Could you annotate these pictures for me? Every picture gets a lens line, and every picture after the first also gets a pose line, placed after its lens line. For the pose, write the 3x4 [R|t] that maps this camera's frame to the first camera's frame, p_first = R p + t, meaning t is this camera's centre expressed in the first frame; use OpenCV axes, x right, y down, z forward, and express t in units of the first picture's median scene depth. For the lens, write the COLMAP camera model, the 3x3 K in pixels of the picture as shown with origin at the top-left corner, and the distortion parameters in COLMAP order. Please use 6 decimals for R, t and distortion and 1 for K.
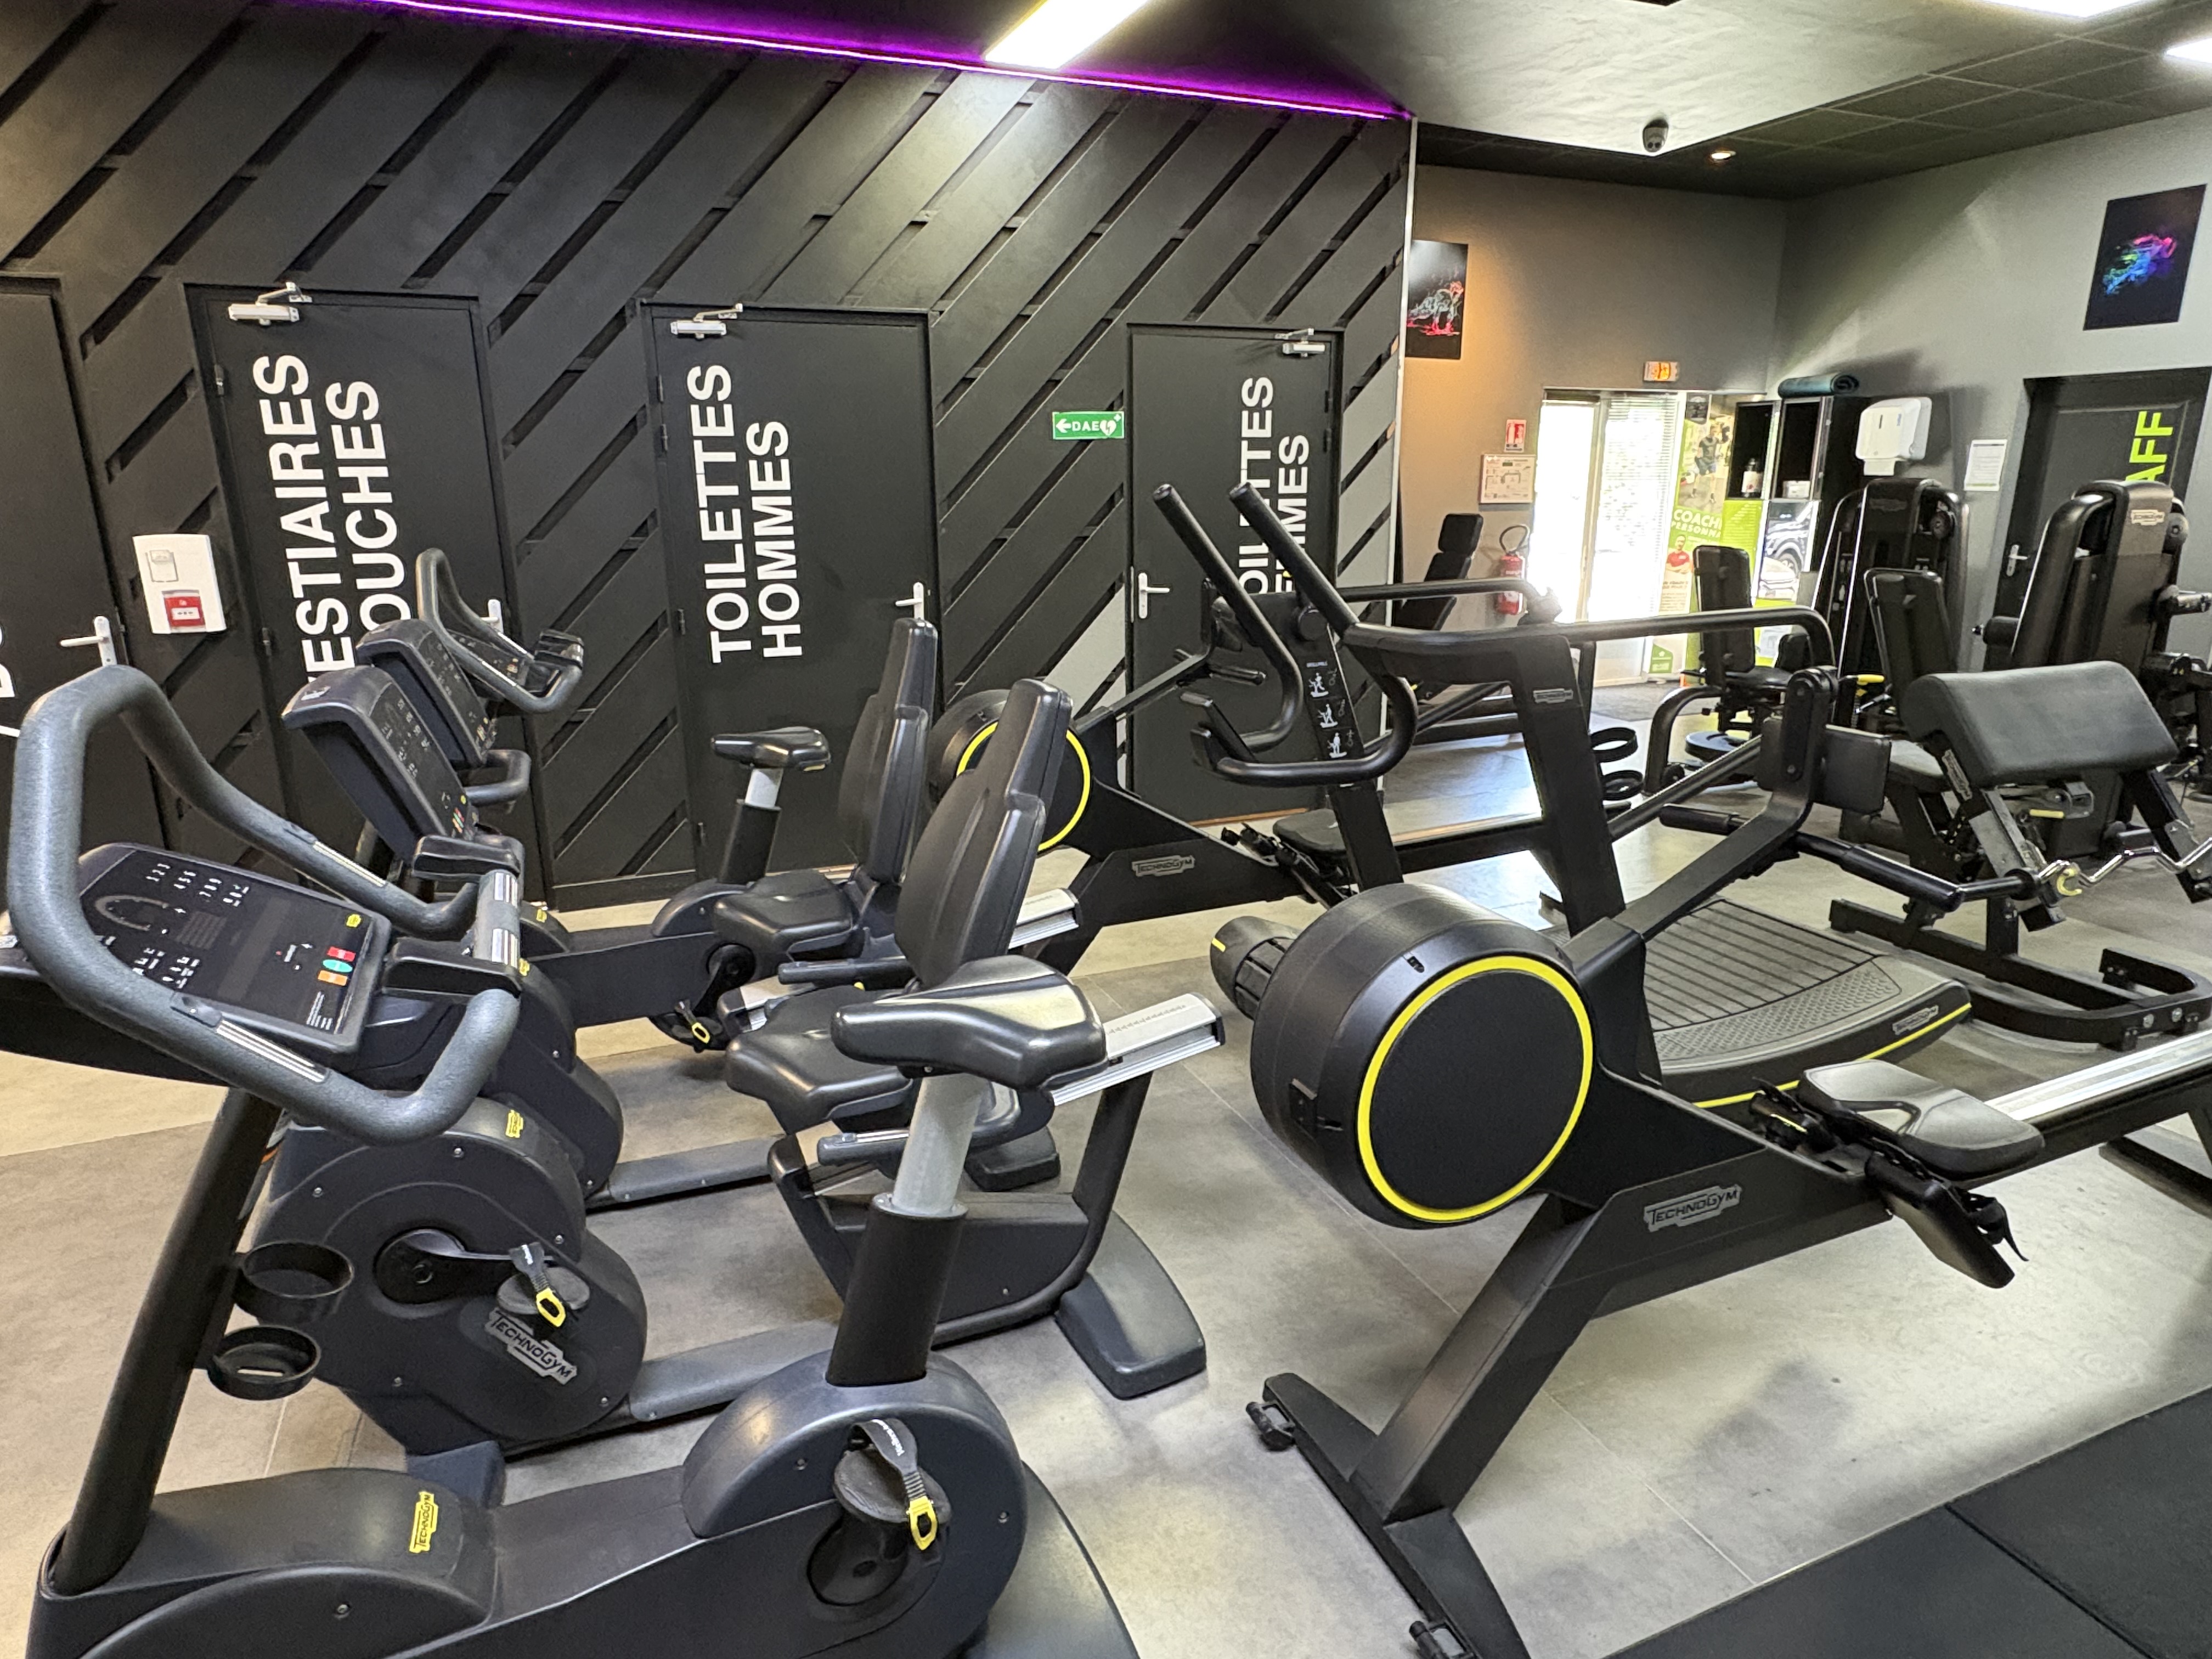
lens RADIAL K [[1281.4, 0, 1098.8], [0, 1281.4, 831.0], [0, 0, 1]] dist [-0.004650, 0.004789]
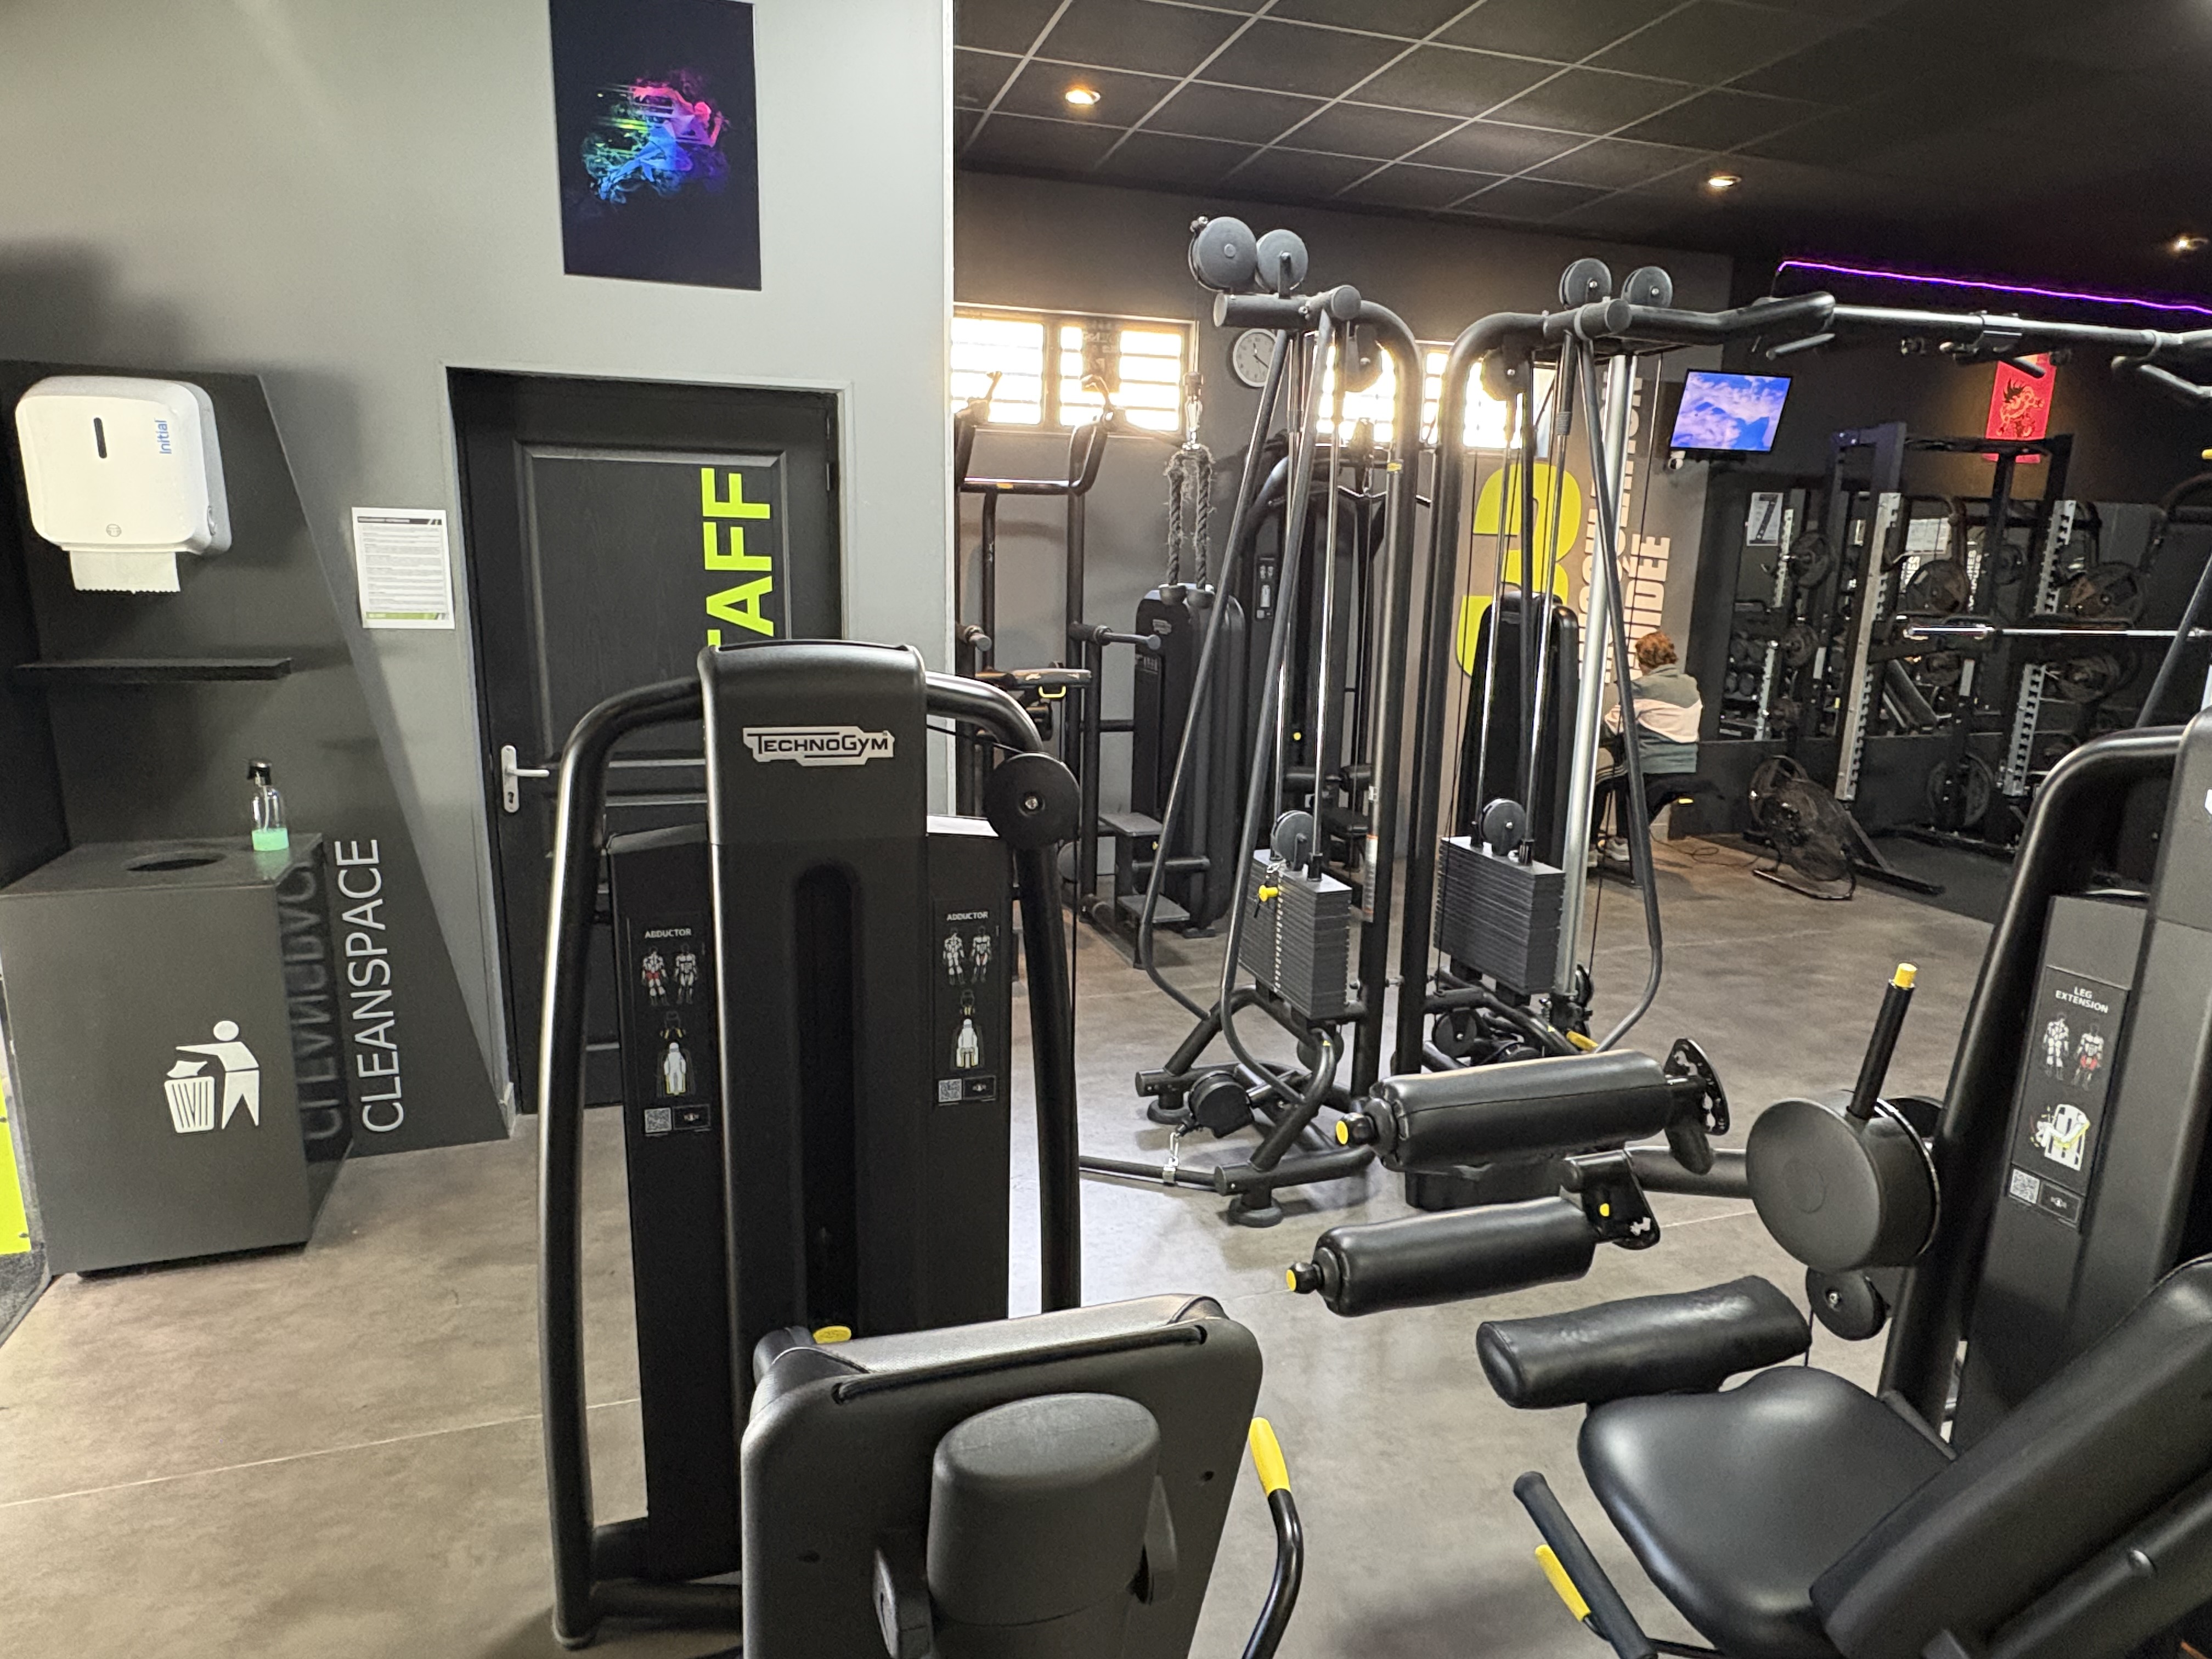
lens RADIAL K [[1281.4, 0, 1095.0], [0, 1281.4, 838.1], [0, 0, 1]] dist [-0.004650, 0.004789]
pose [[0.091409, -0.203912, 0.974712, 0.325372], [0.246786, 0.952915, 0.176208, -0.245718], [-0.964749, 0.224438, 0.137428, 0.832696]]
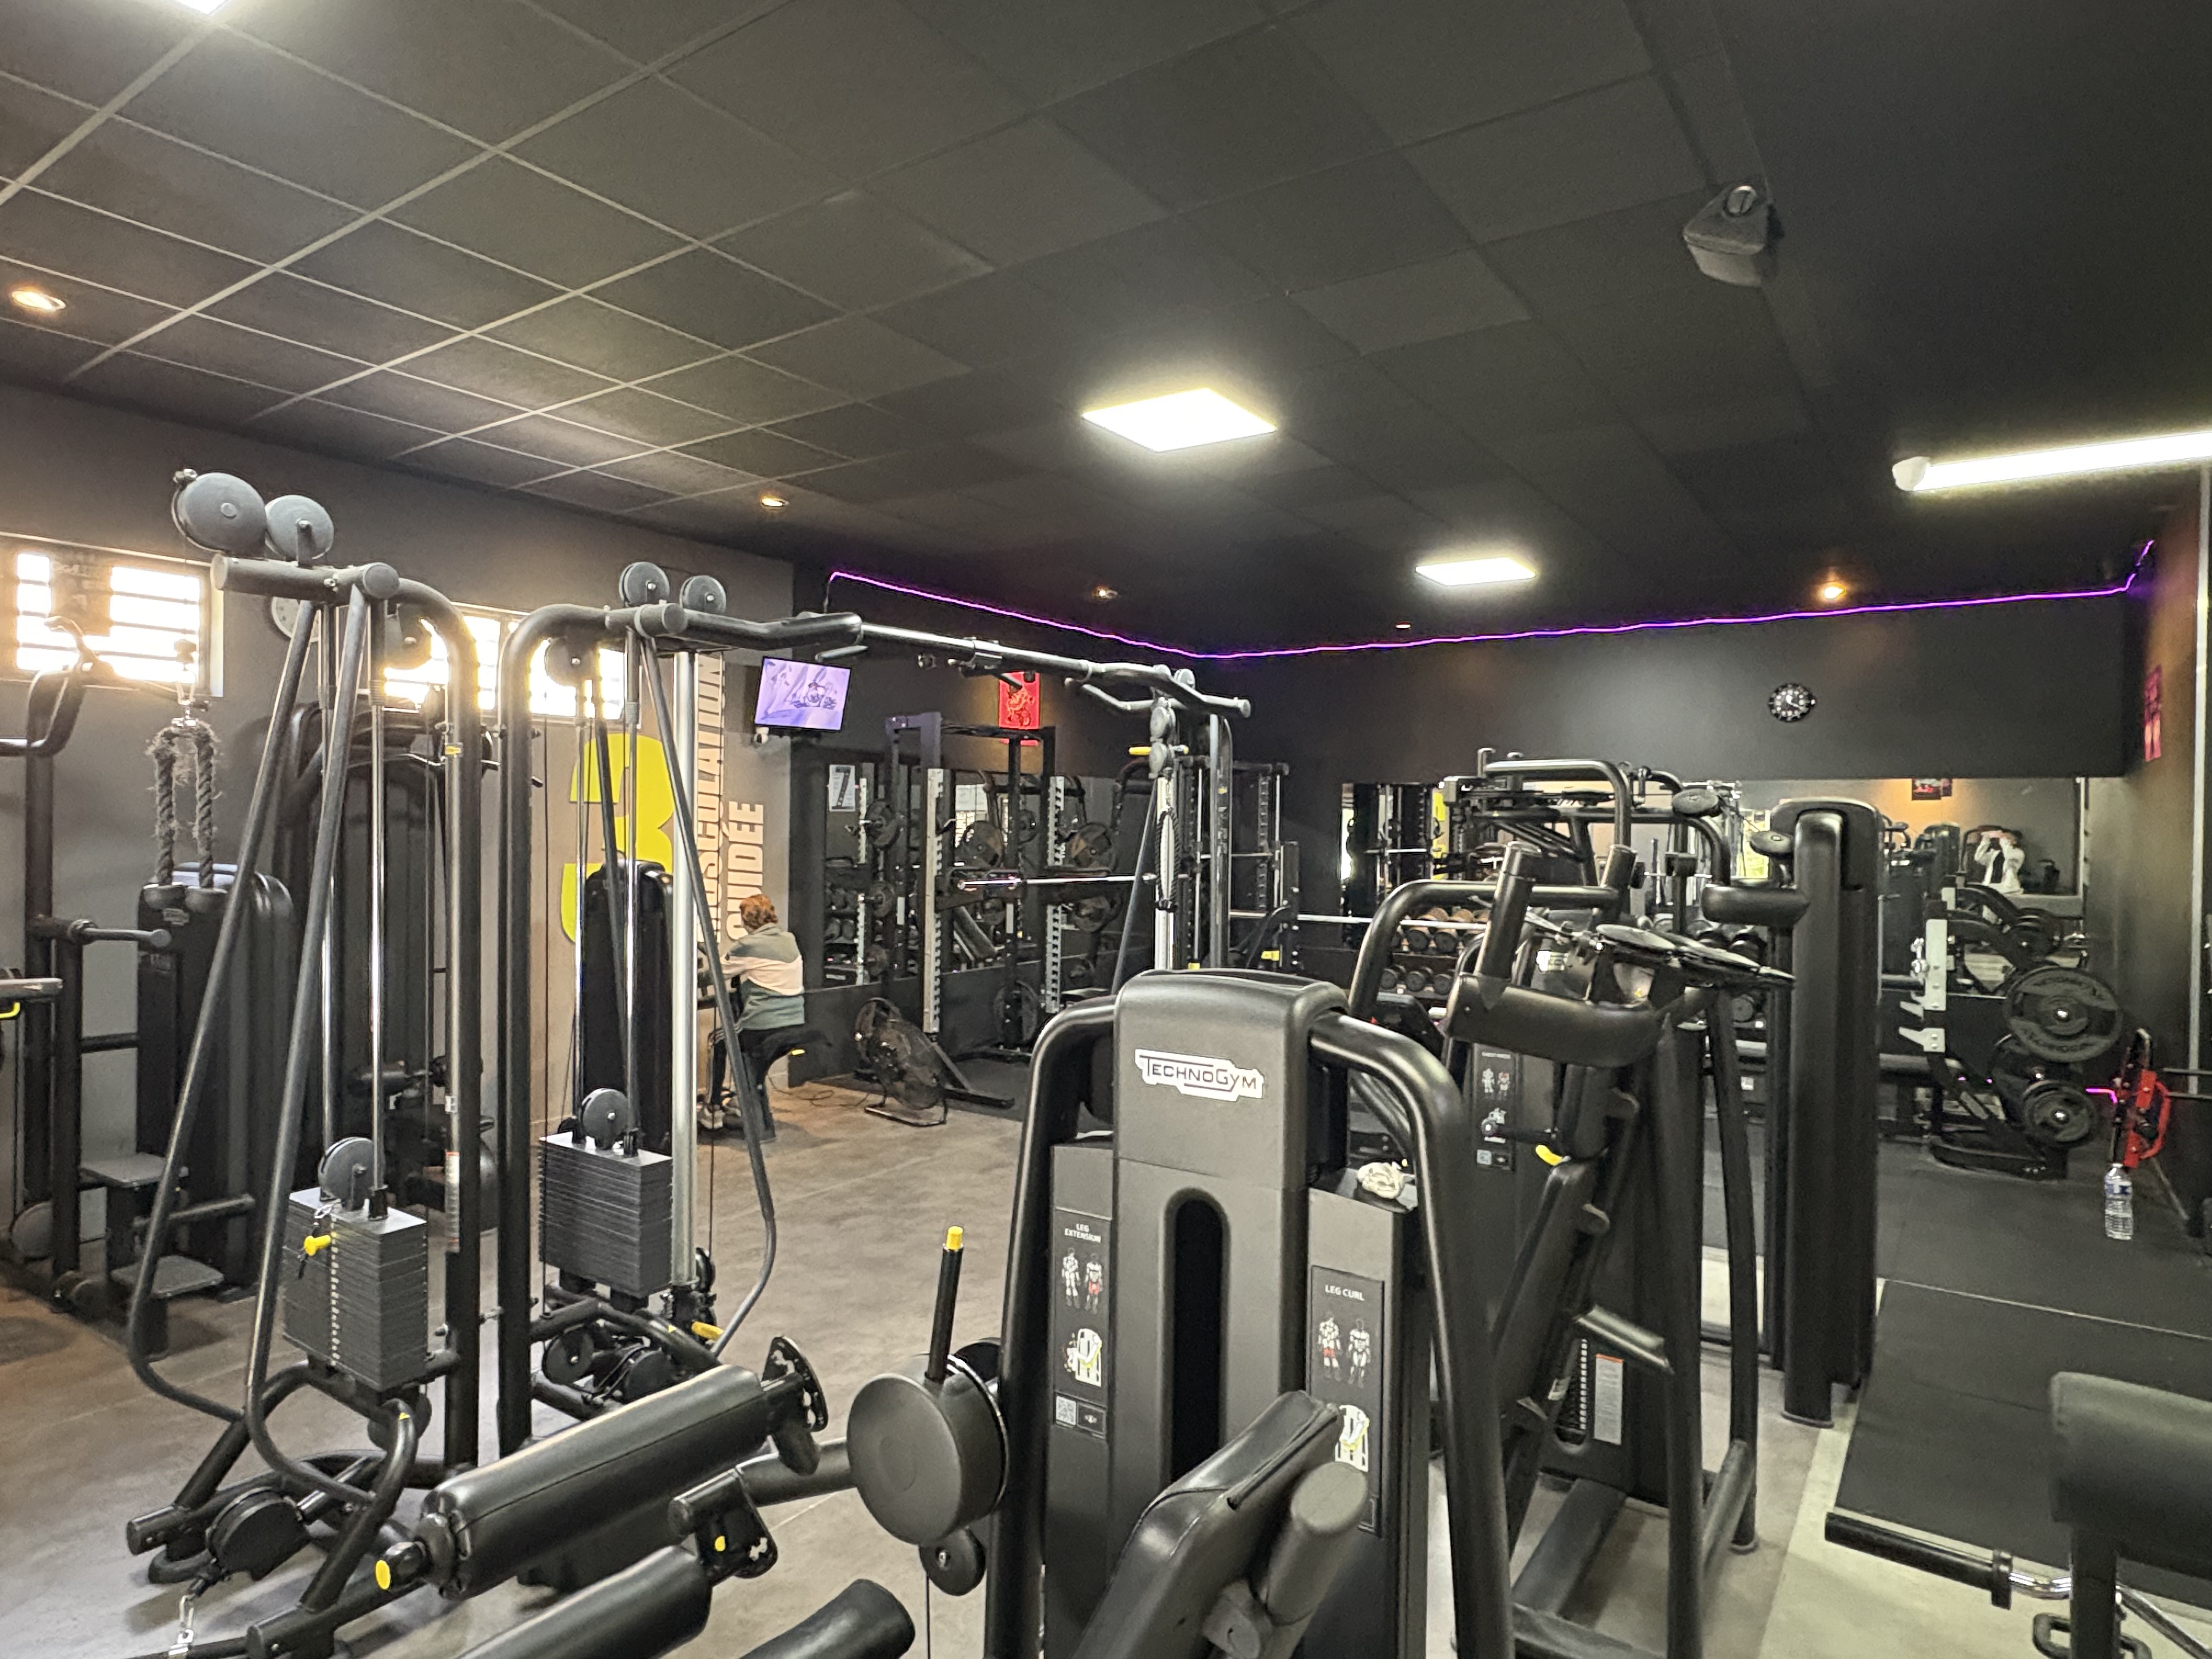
lens RADIAL K [[1281.4, 0, 1097.4], [0, 1281.4, 833.6], [0, 0, 1]] dist [-0.004650, 0.004789]
pose [[-0.534452, -0.006805, 0.845171, 0.330848], [0.216873, 0.965384, 0.144914, -0.253629], [-0.816901, 0.260744, -0.514475, 0.813702]]
